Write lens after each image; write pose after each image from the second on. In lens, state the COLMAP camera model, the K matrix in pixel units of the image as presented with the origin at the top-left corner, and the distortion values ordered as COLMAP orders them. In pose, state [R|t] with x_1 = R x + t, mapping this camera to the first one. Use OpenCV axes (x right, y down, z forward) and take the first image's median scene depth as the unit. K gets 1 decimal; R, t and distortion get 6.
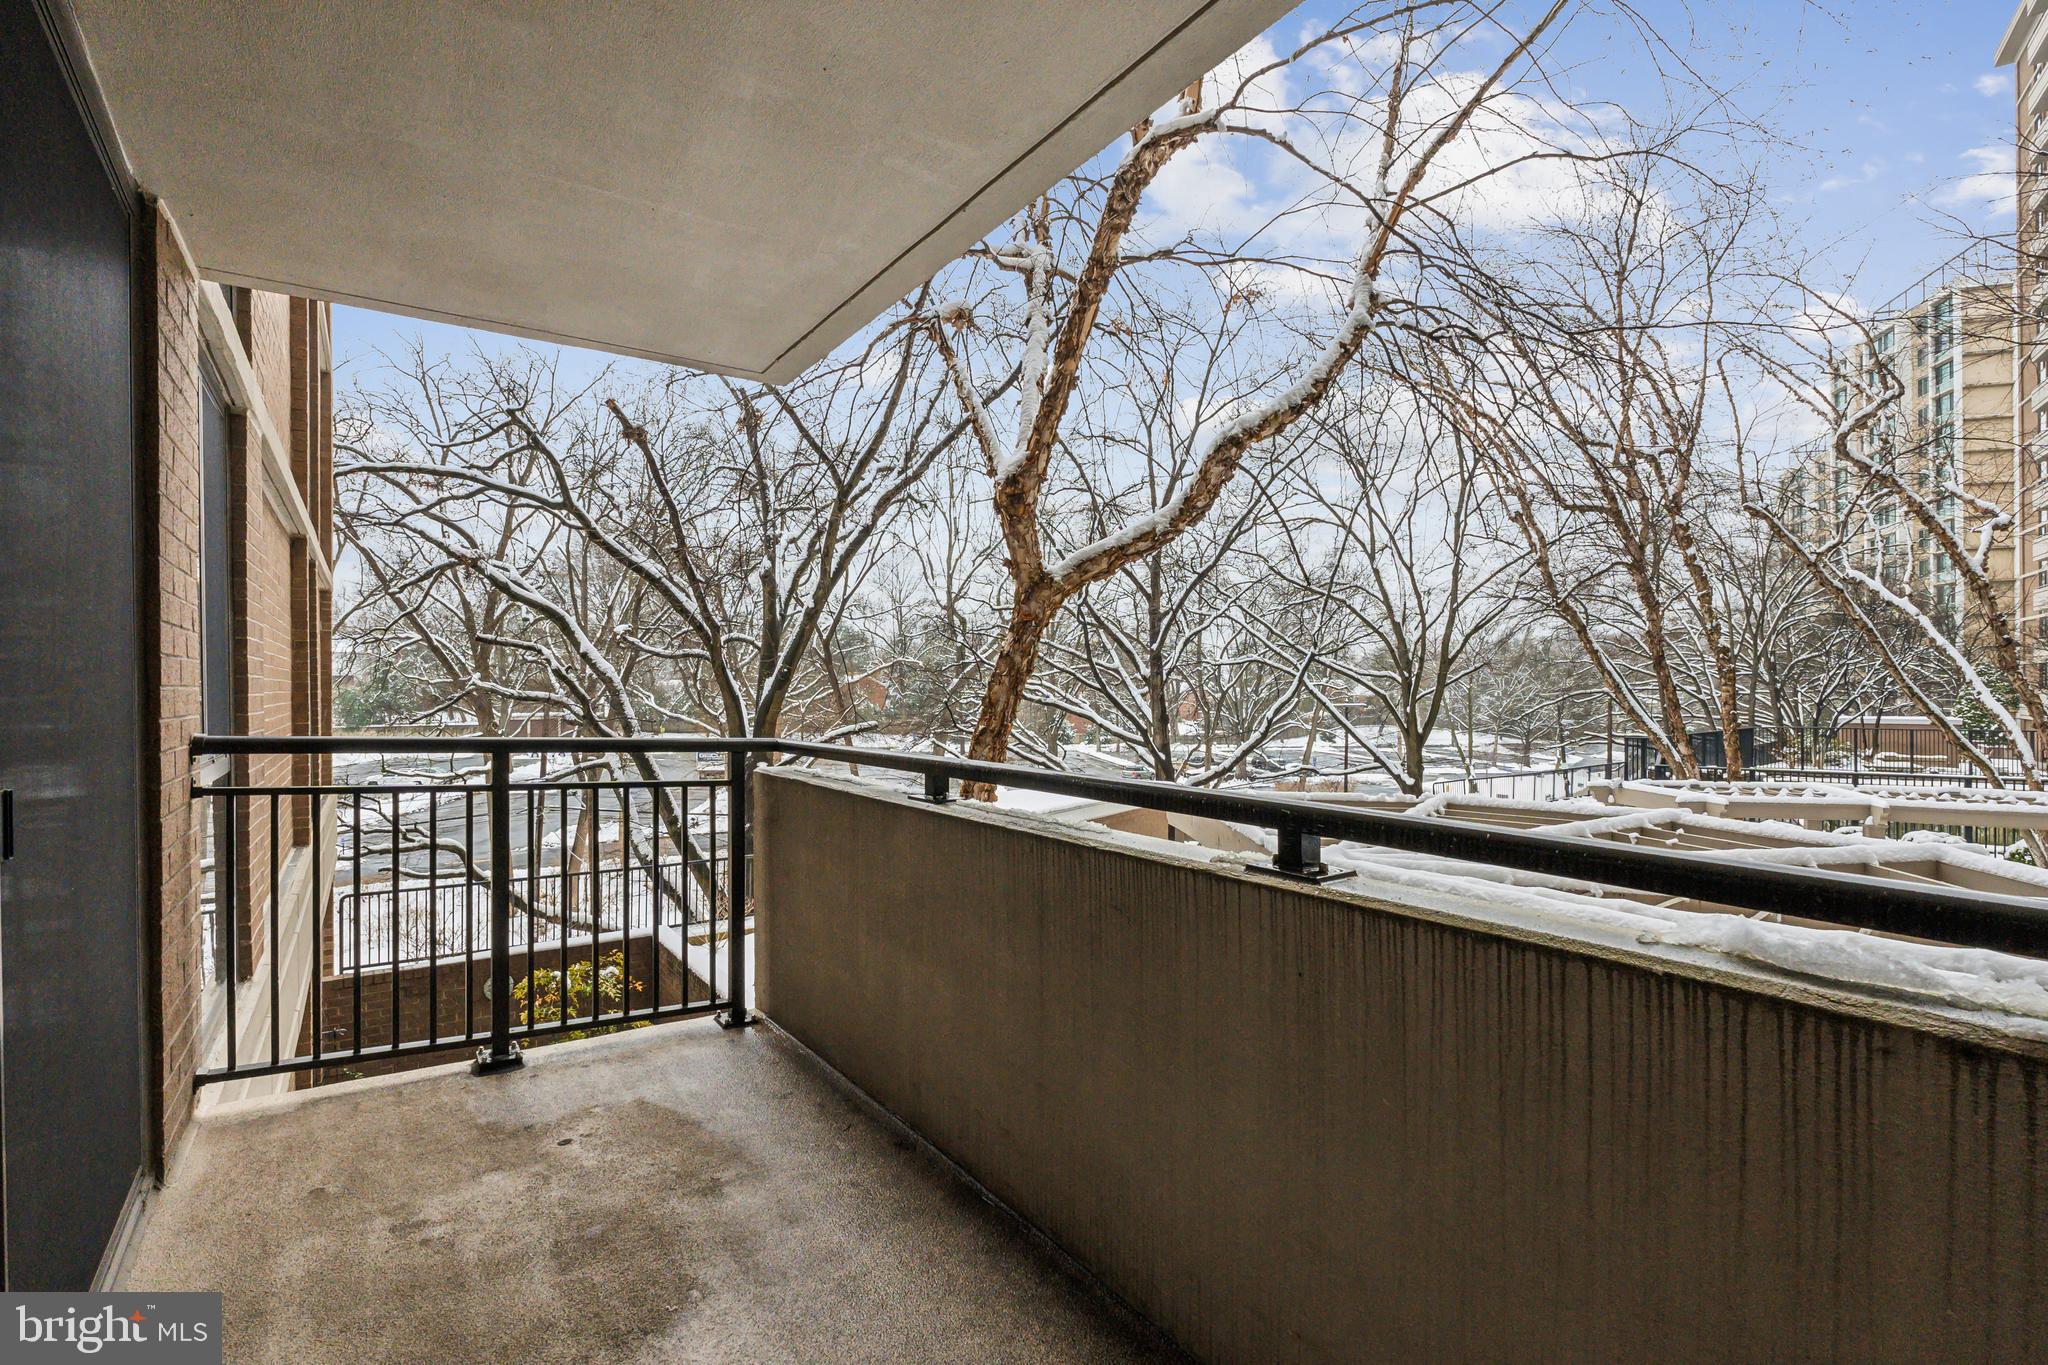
lens RADIAL K [[974.5, 0, 1011.2], [0, 974.5, 681.3], [0, 0, 1]] dist [-0.027079, -0.000230]
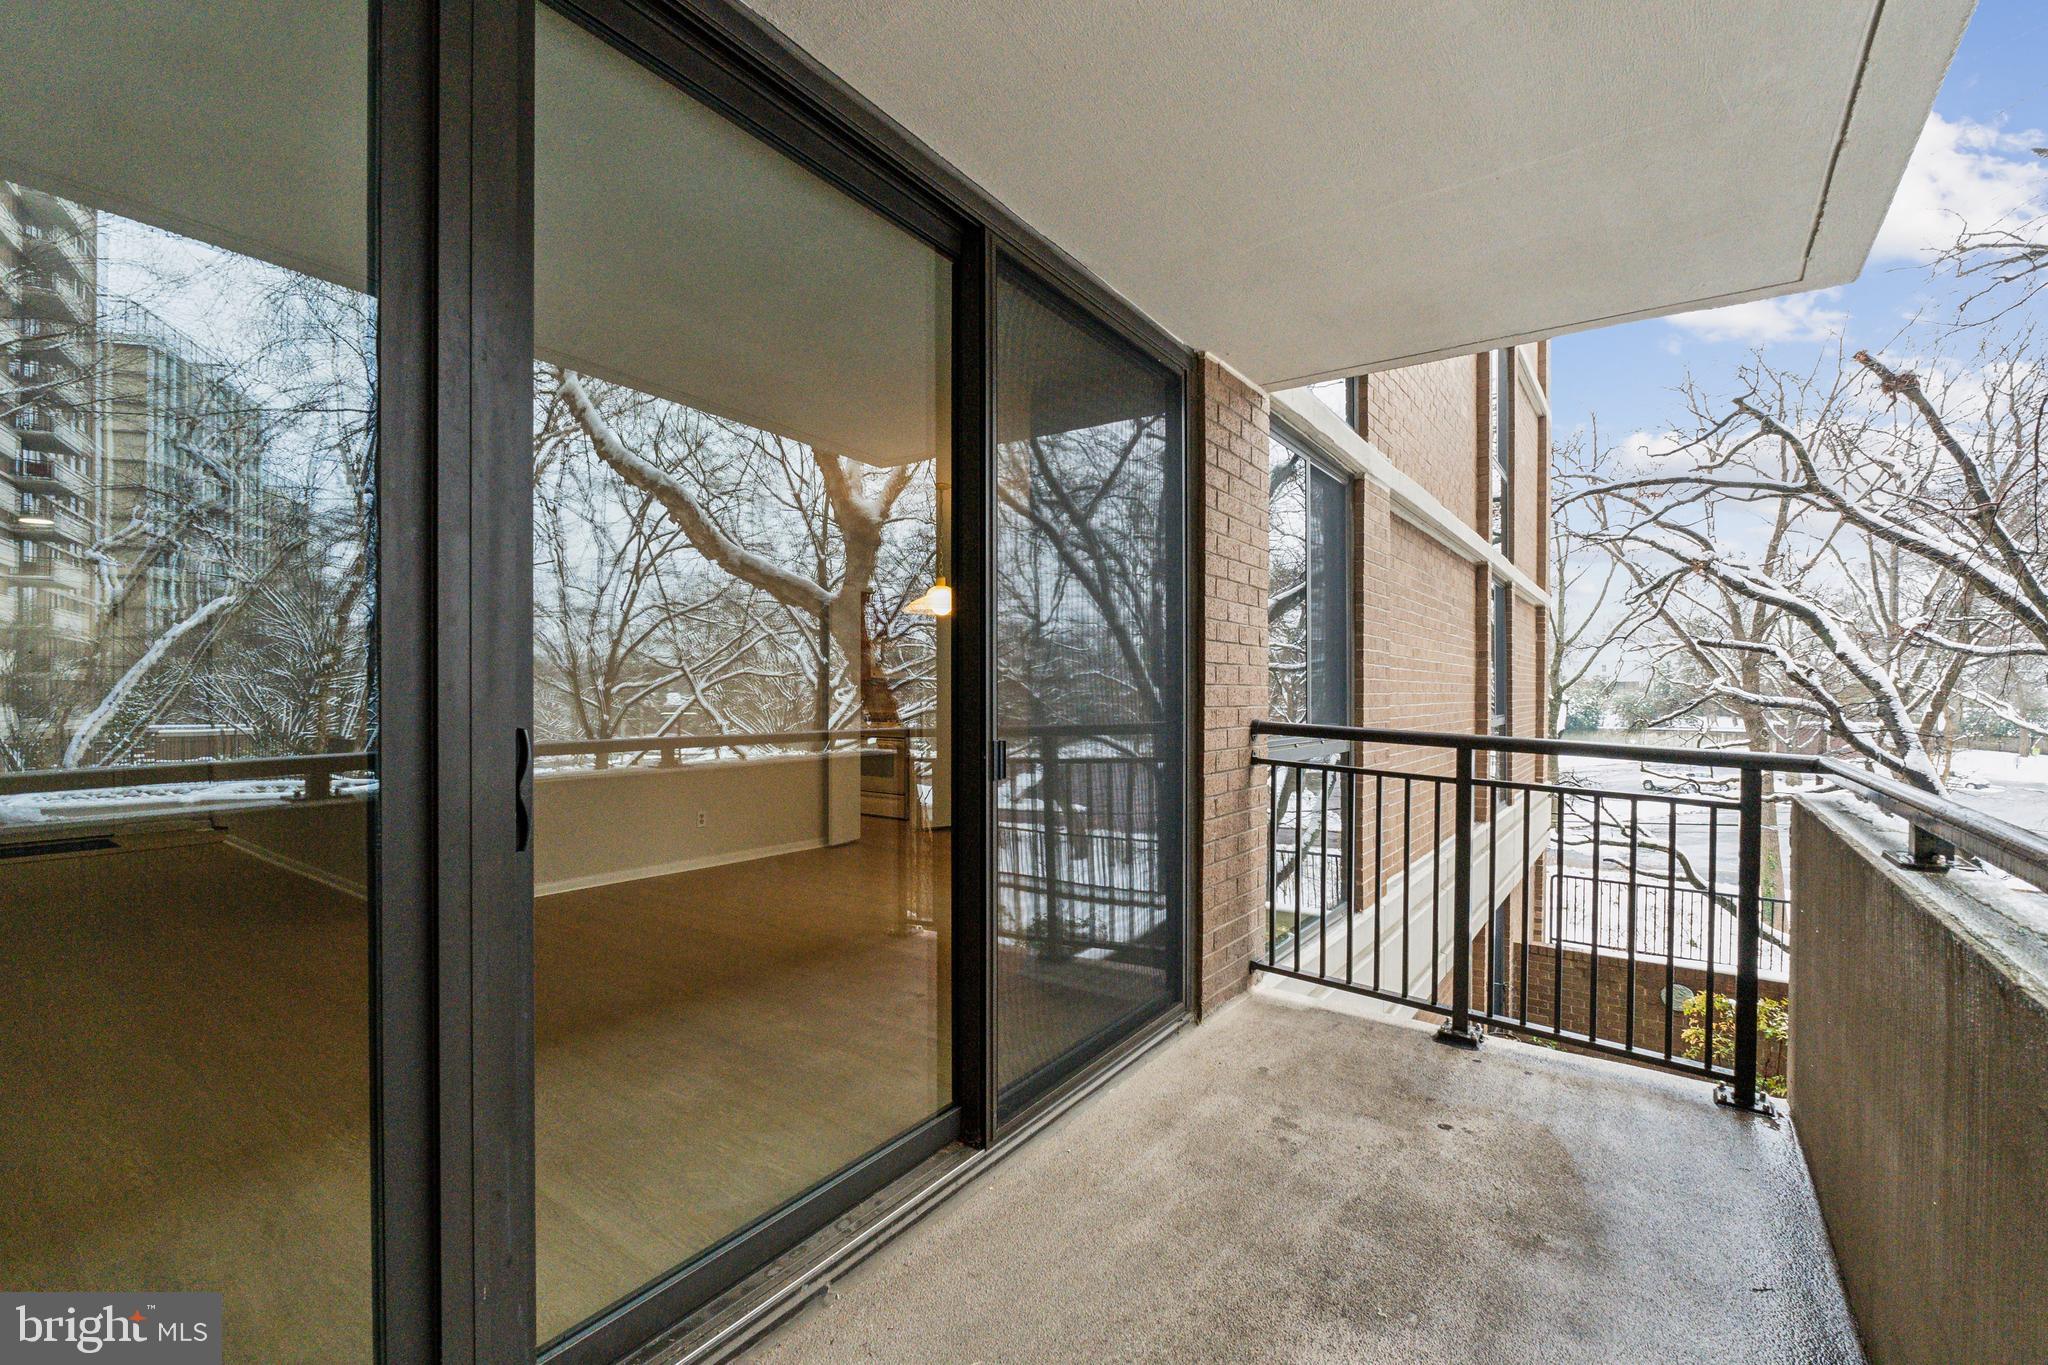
lens RADIAL K [[874.2, 0, 1016.7], [0, 874.2, 692.8], [0, 0, 1]] dist [-0.001994, 0.000043]
pose [[0.335124, 0.008849, -0.942132, 0.165347], [-0.002535, 0.999961, 0.008490, 0.003903], [0.942171, -0.000457, 0.335134, 0.158836]]
